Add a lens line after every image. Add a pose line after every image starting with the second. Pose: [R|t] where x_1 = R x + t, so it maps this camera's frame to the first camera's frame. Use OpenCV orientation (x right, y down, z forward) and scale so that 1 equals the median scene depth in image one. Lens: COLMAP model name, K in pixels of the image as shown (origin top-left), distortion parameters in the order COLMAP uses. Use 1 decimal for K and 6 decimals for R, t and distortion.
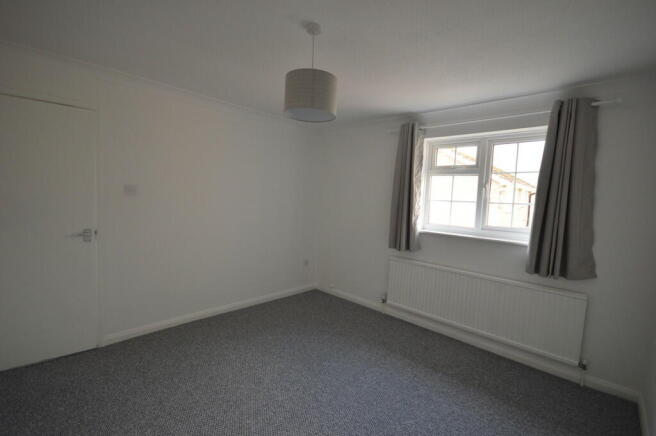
lens RADIAL K [[286.6, 0, 330.6], [0, 286.6, 219.5], [0, 0, 1]] dist [0.001568, 0.000070]
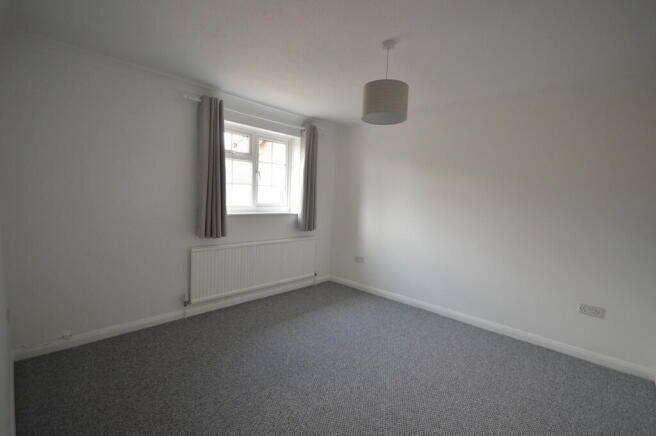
lens RADIAL K [[286.6, 0, 330.0], [0, 286.6, 218.2], [0, 0, 1]] dist [0.001568, 0.000070]
pose [[-0.004345, -0.128944, 0.991642, -0.738037], [0.006467, 0.991627, 0.128970, -0.077786], [-0.999970, 0.006973, -0.003475, 0.705037]]
